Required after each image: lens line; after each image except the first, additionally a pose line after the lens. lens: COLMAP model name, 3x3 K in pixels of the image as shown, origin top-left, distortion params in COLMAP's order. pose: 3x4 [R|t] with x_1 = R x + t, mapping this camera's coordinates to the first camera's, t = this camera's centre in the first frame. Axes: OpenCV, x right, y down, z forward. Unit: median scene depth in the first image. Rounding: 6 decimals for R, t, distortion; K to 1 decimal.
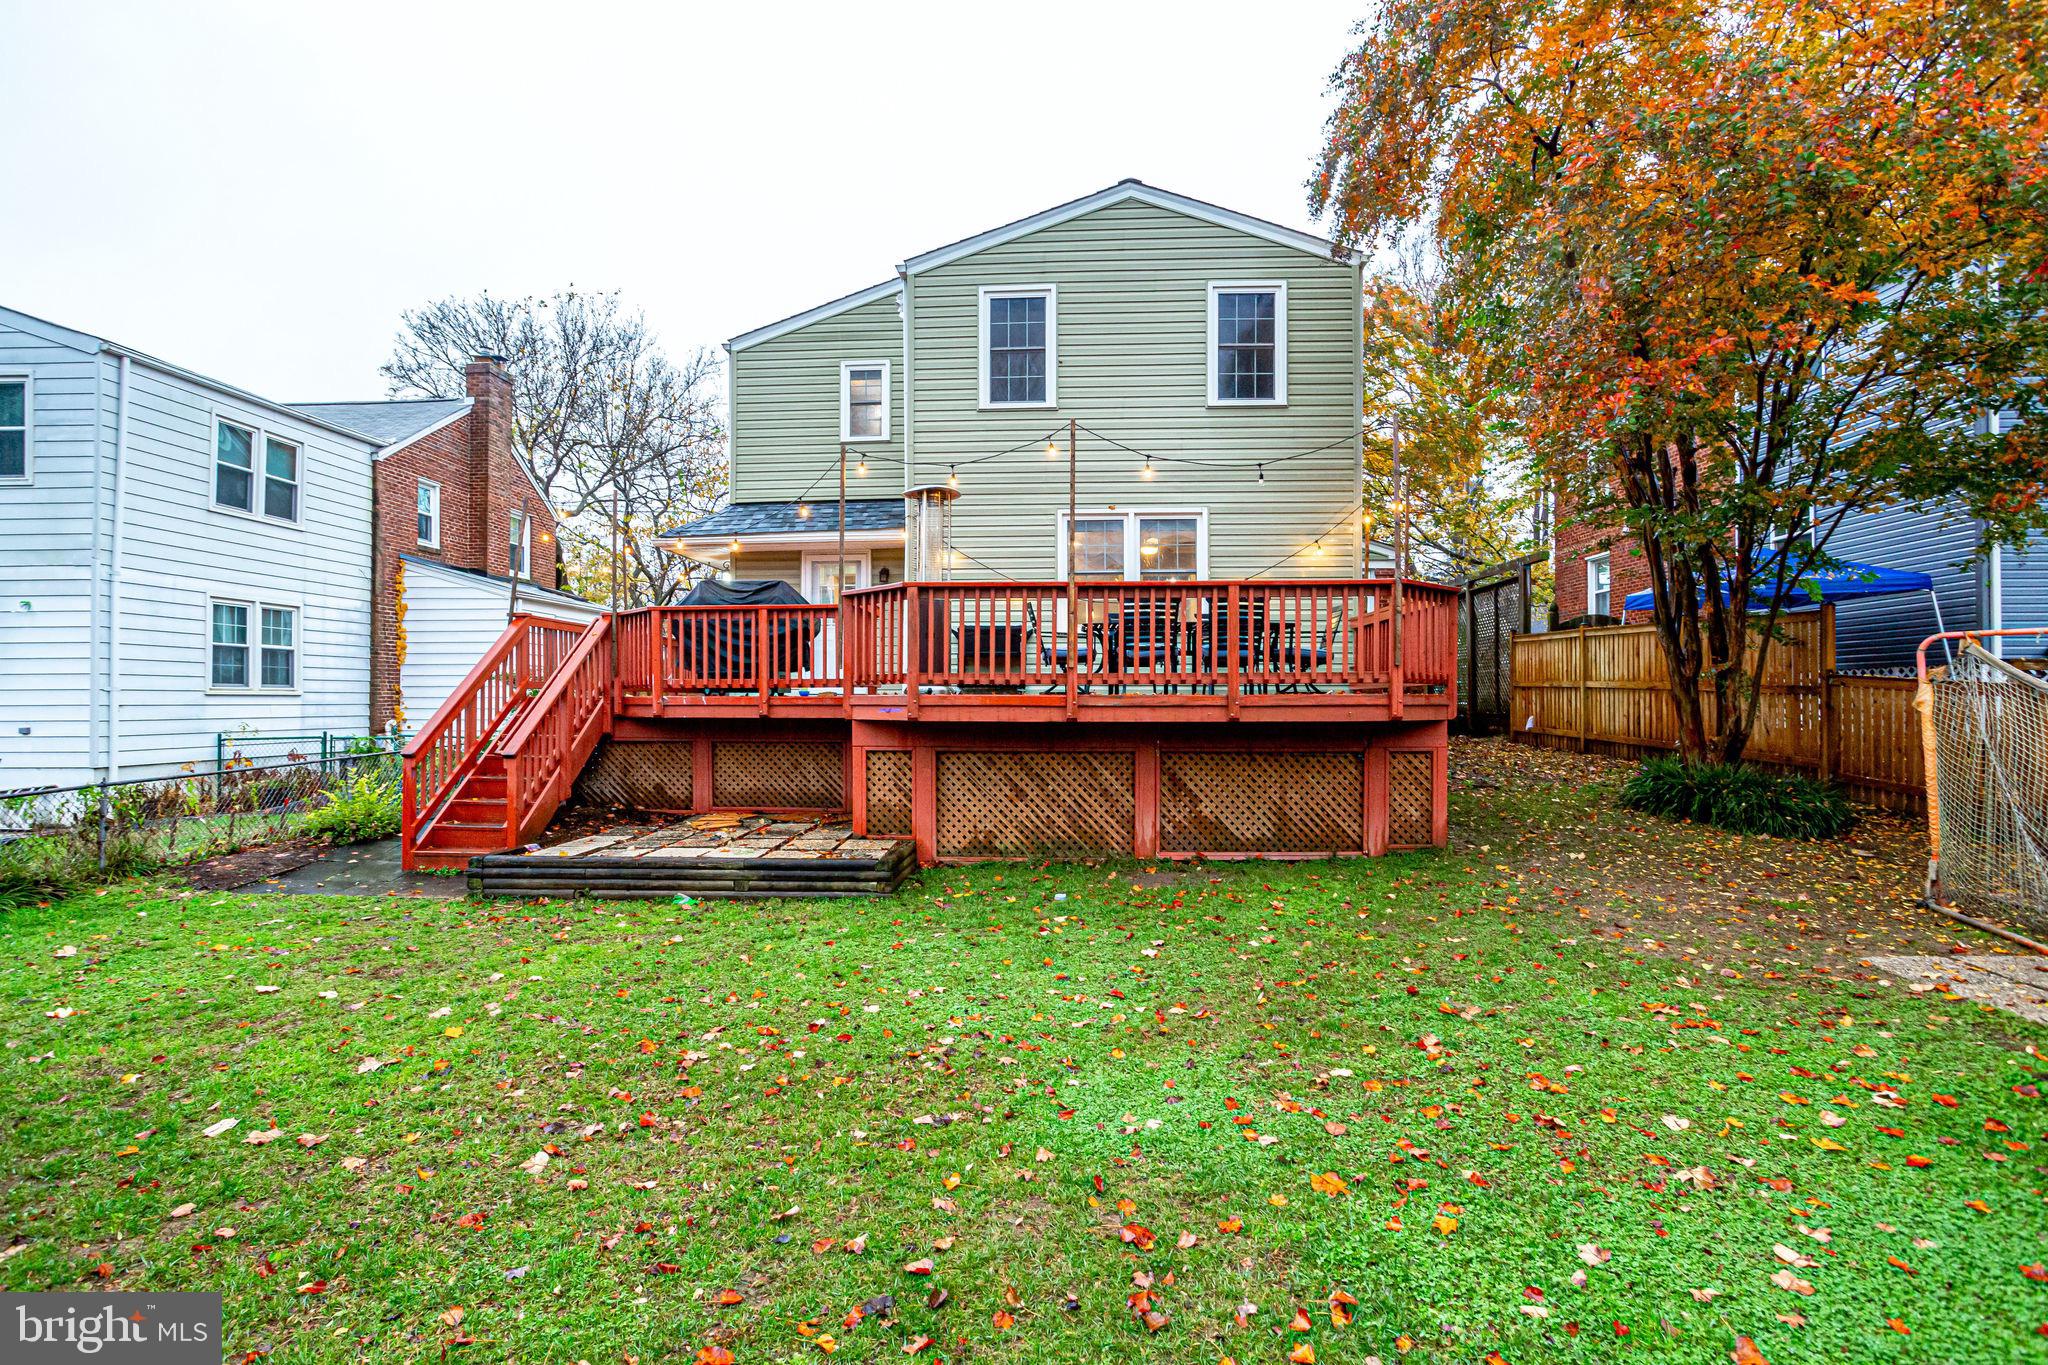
lens RADIAL K [[1017.5, 0, 1024.3], [0, 1017.5, 690.2], [0, 0, 1]] dist [-0.064206, 0.045890]
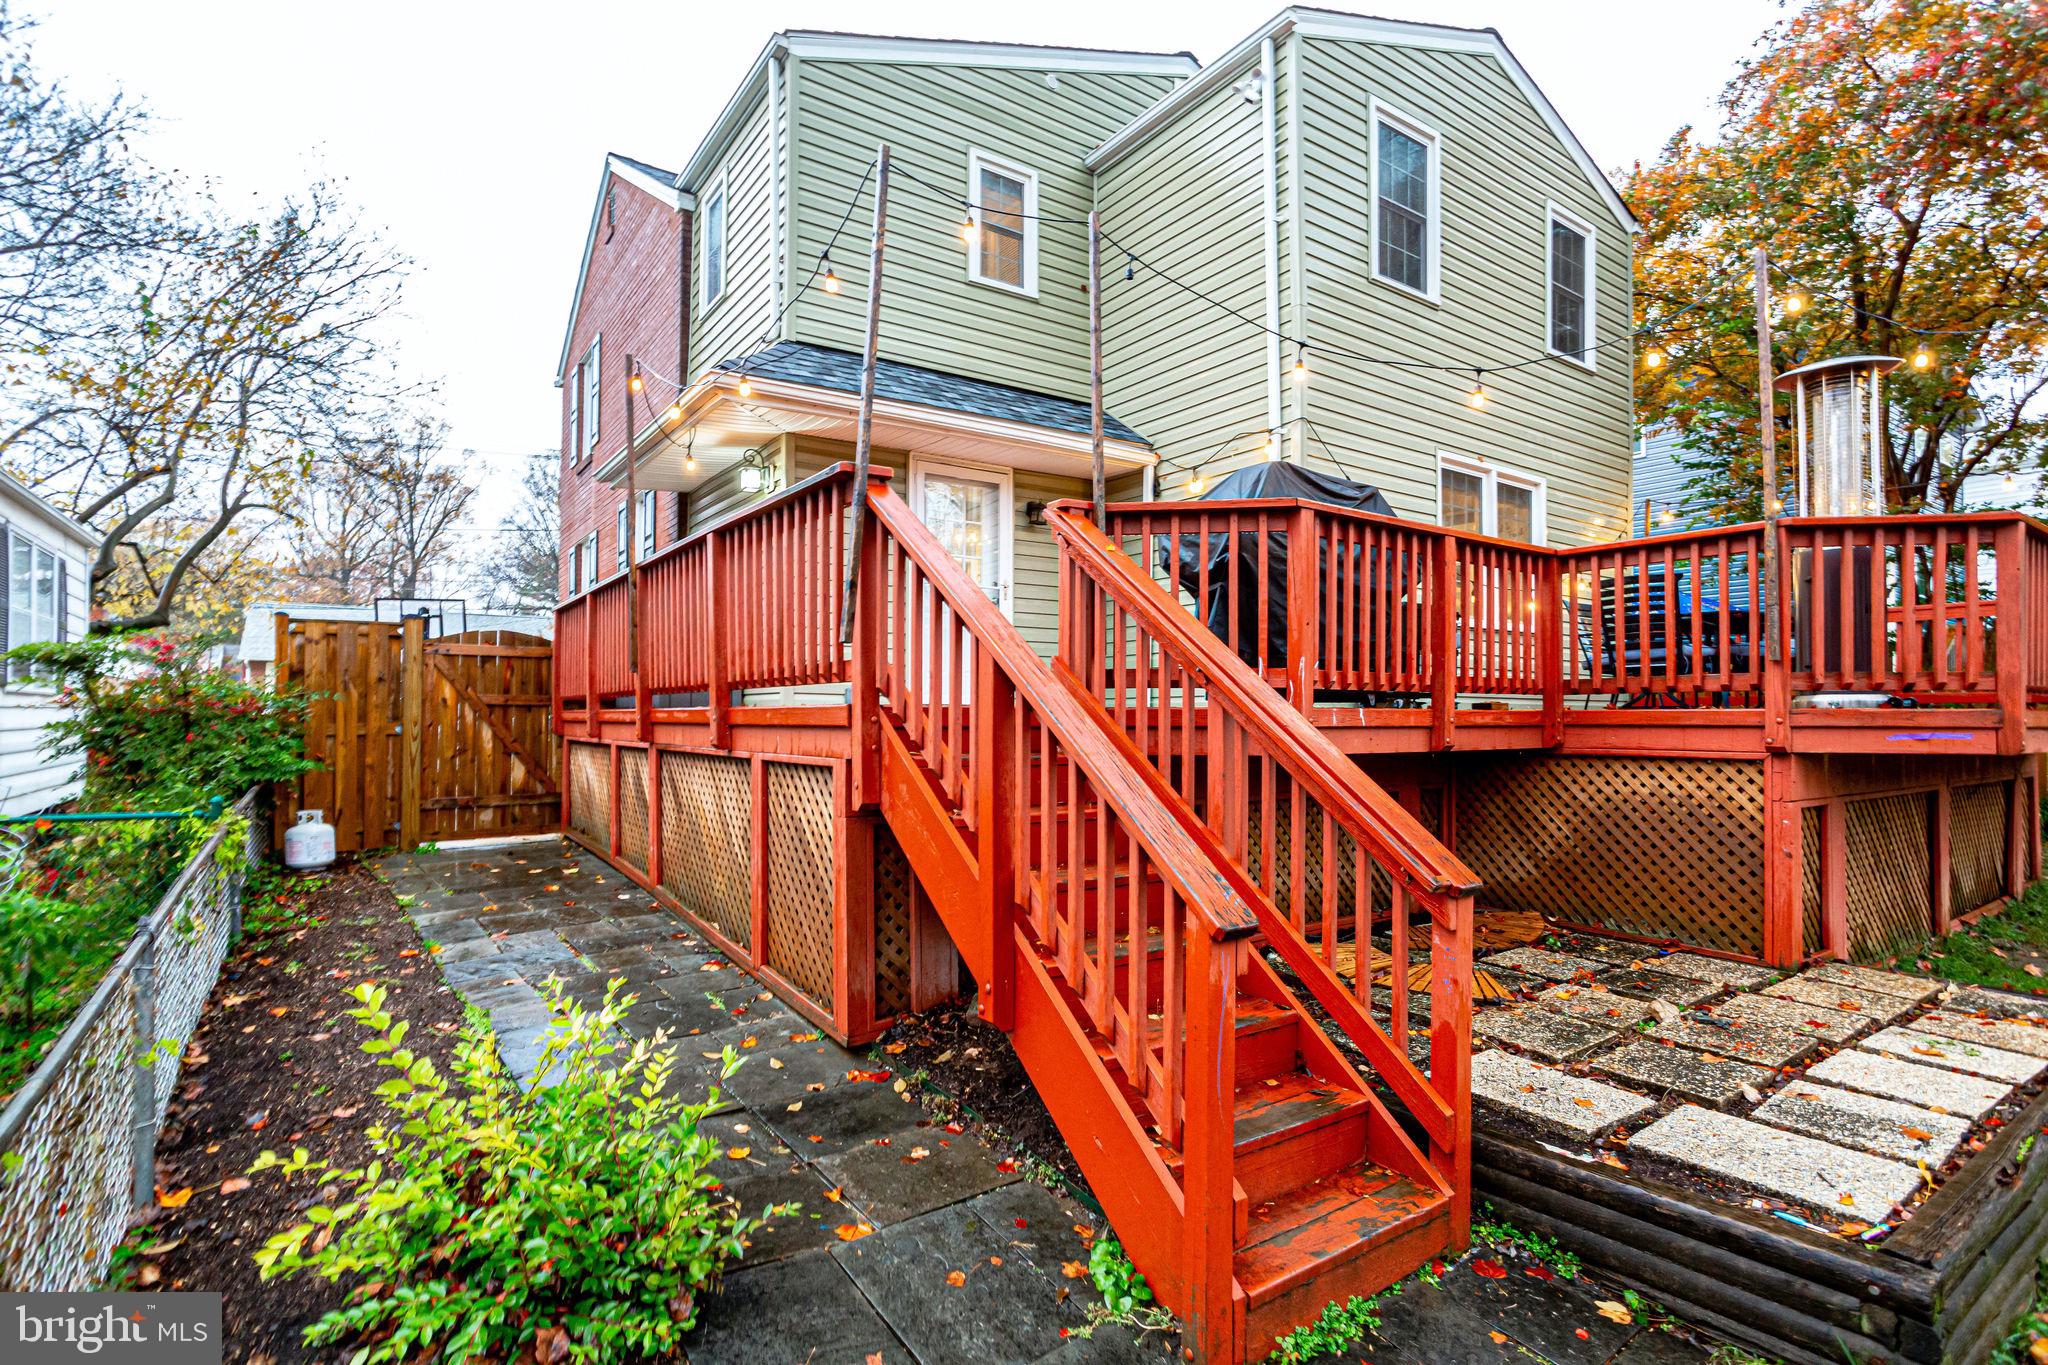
lens RADIAL K [[1017.5, 0, 1024.3], [0, 1017.5, 690.2], [0, 0, 1]] dist [-0.064206, 0.045890]
pose [[0.769073, 0.012117, 0.639046, -0.631425], [-0.010384, 0.999925, -0.006463, -0.005525], [-0.639077, -0.001665, 0.769141, 0.645193]]
